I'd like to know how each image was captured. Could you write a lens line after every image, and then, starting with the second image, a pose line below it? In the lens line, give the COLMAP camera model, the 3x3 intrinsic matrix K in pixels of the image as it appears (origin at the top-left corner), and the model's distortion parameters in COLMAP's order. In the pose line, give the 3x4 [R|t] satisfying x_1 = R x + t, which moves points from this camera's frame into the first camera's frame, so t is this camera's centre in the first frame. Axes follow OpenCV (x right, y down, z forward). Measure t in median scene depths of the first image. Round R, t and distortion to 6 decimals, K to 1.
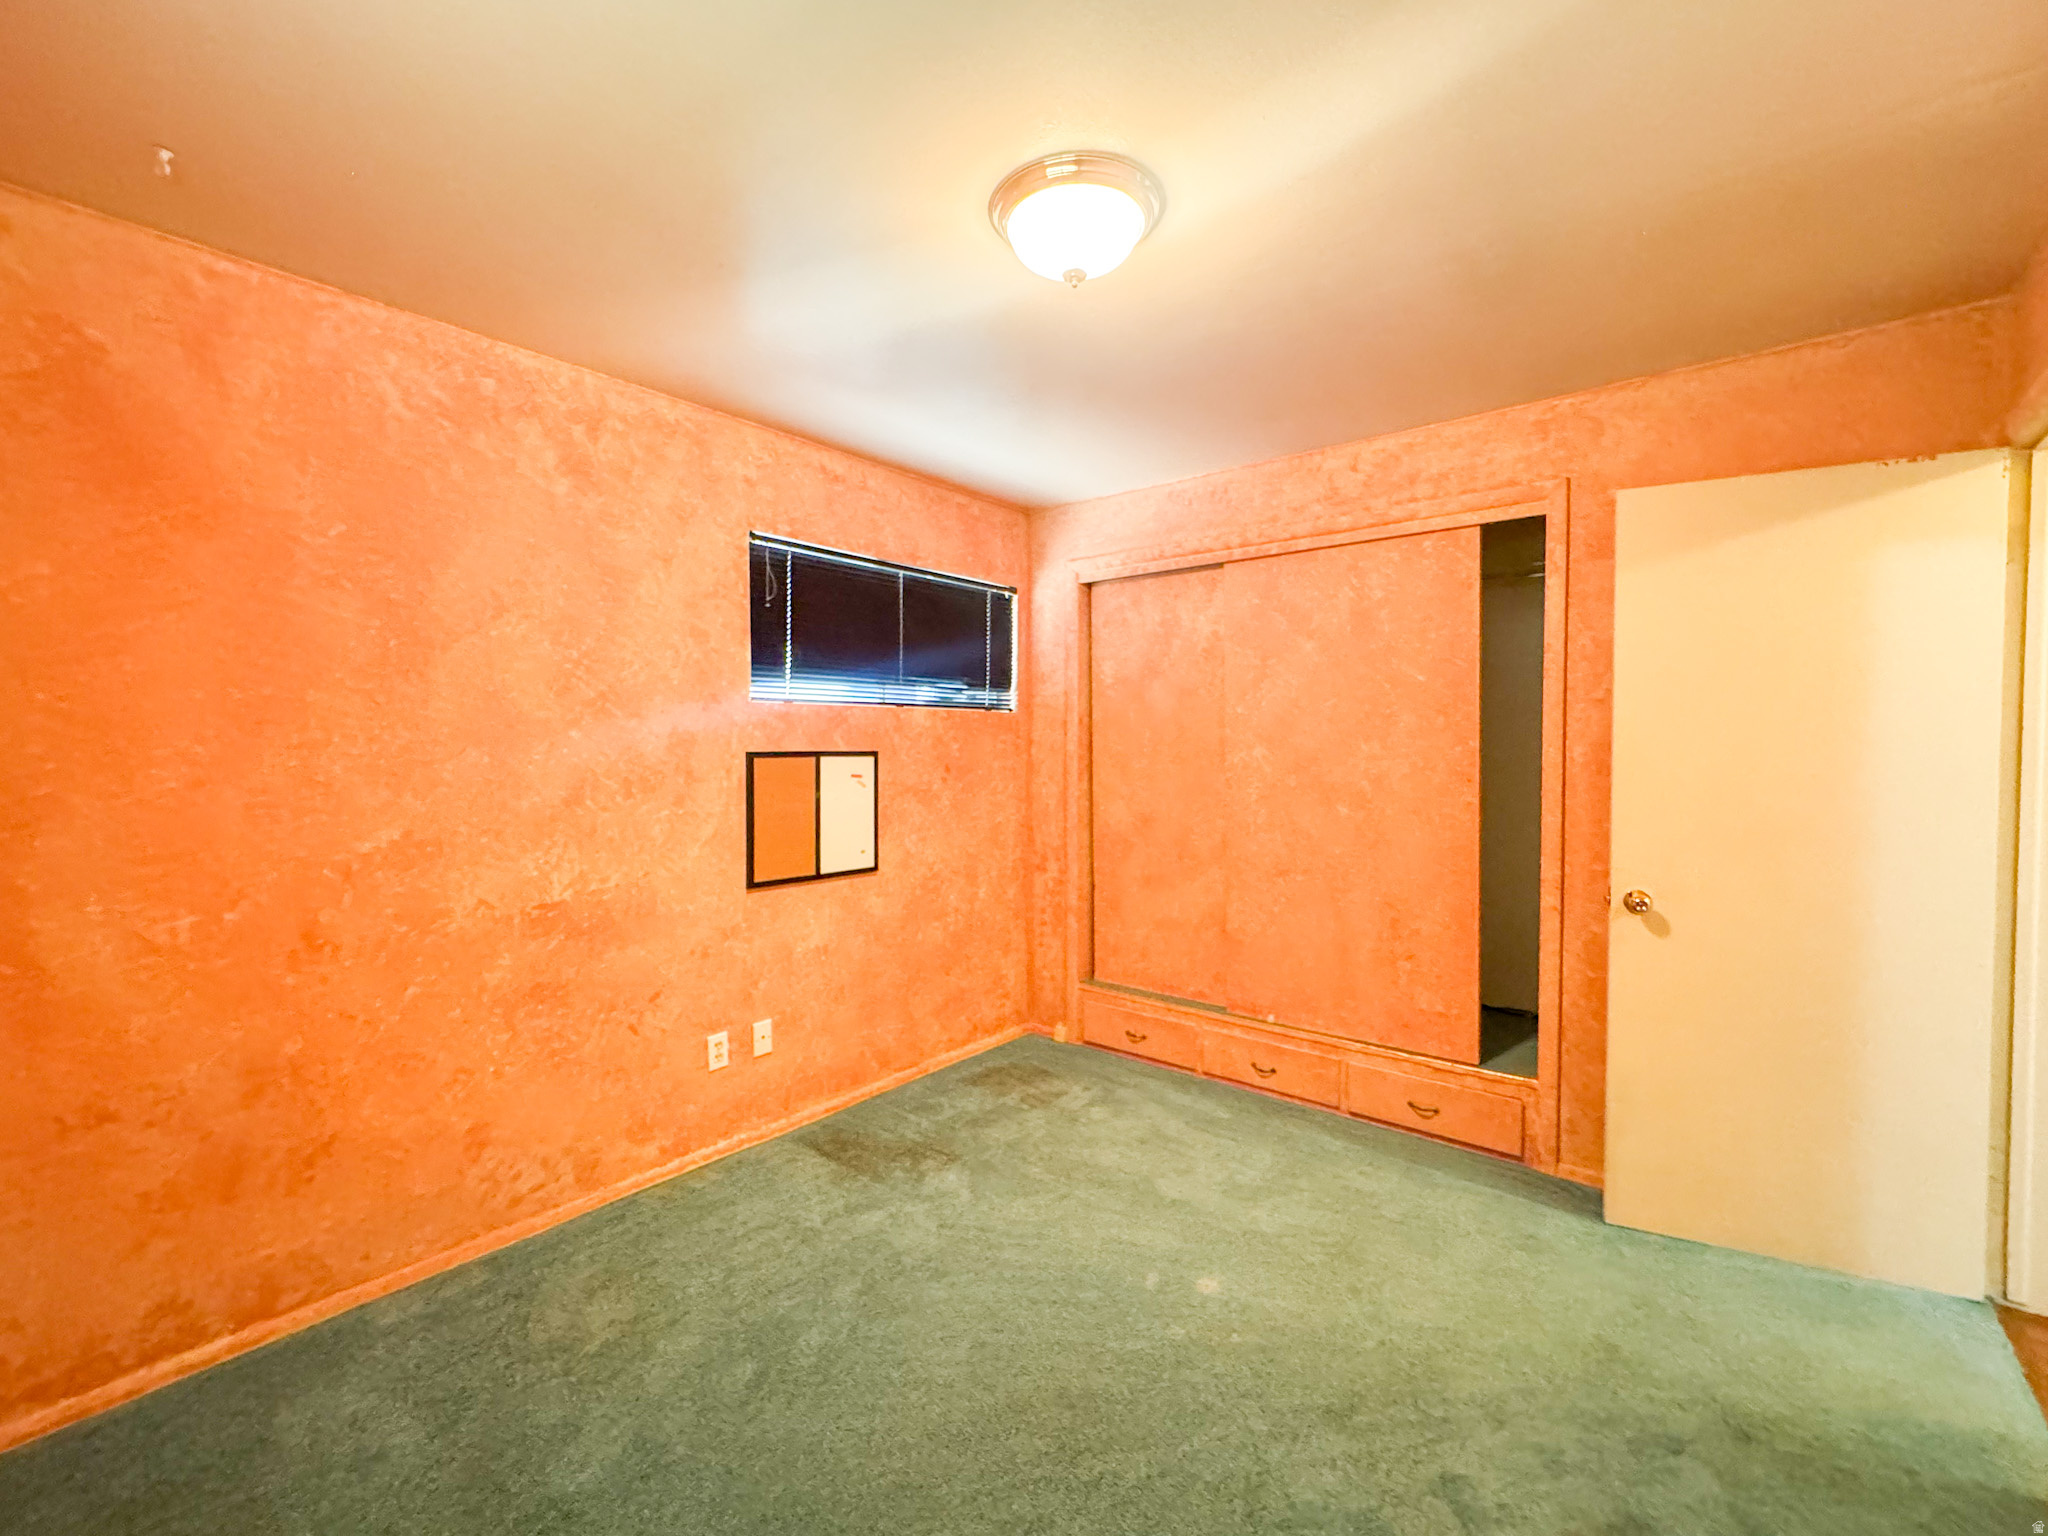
lens RADIAL K [[841.5, 0, 1031.8], [0, 841.5, 765.4], [0, 0, 1]] dist [-0.002157, 0.001407]
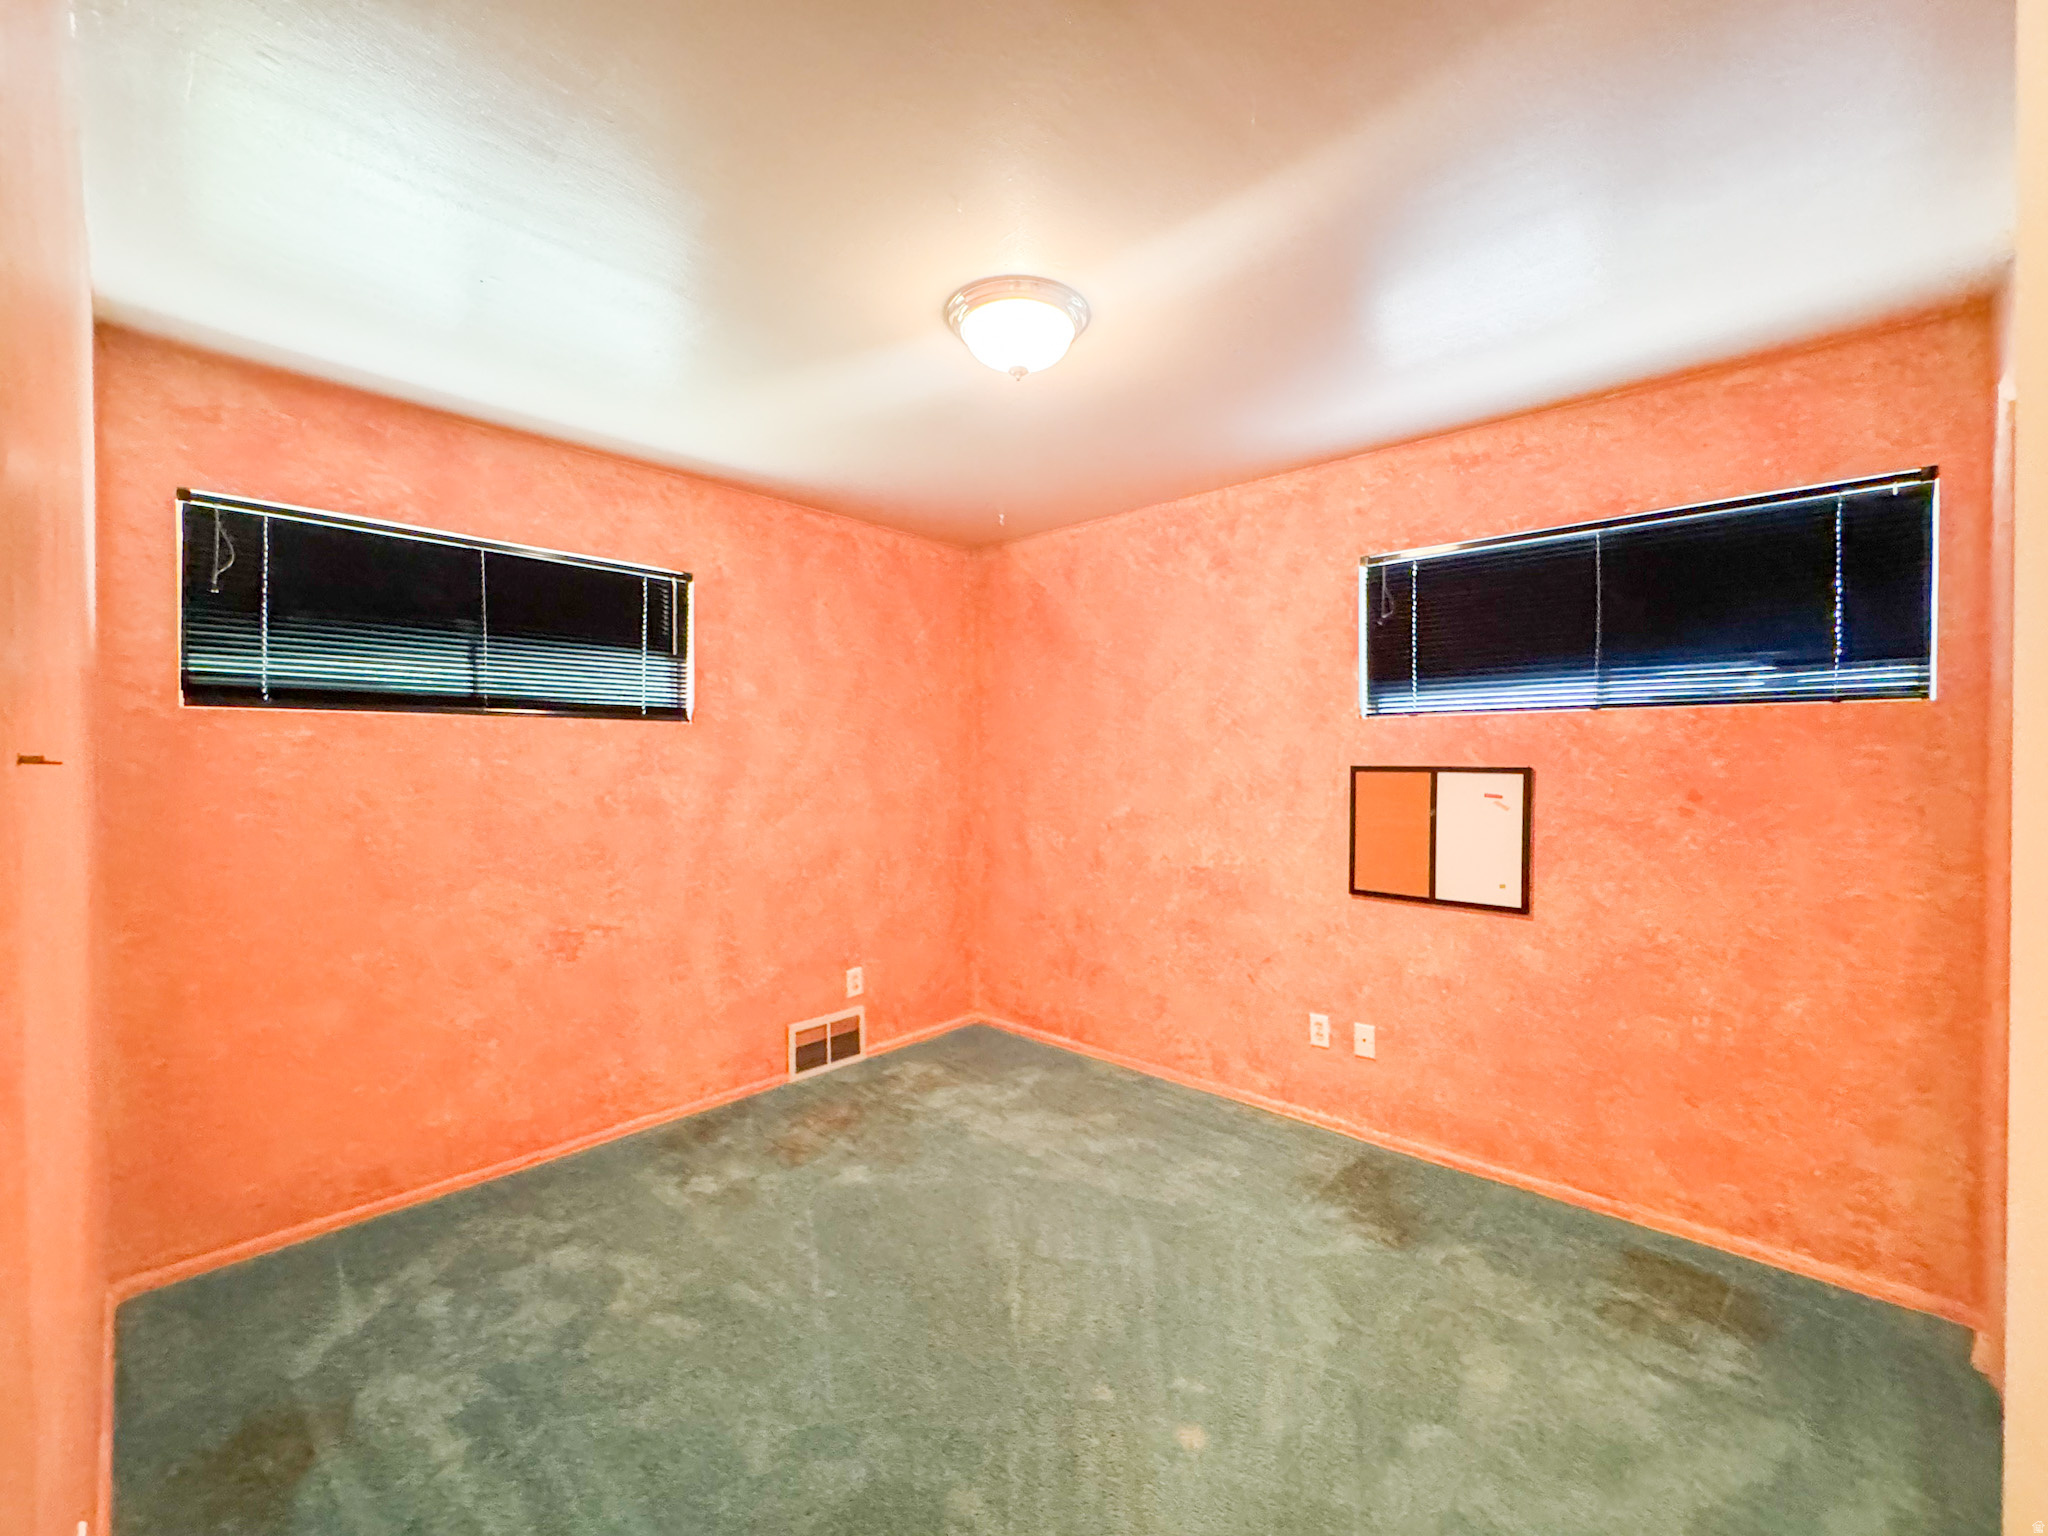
lens RADIAL K [[841.5, 0, 1031.2], [0, 841.5, 756.3], [0, 0, 1]] dist [-0.002157, 0.001407]
pose [[-0.036554, 0.007770, -0.999301, 0.775987], [-0.020712, 0.999749, 0.008531, -0.029960], [0.999117, 0.021009, -0.036384, 0.654804]]
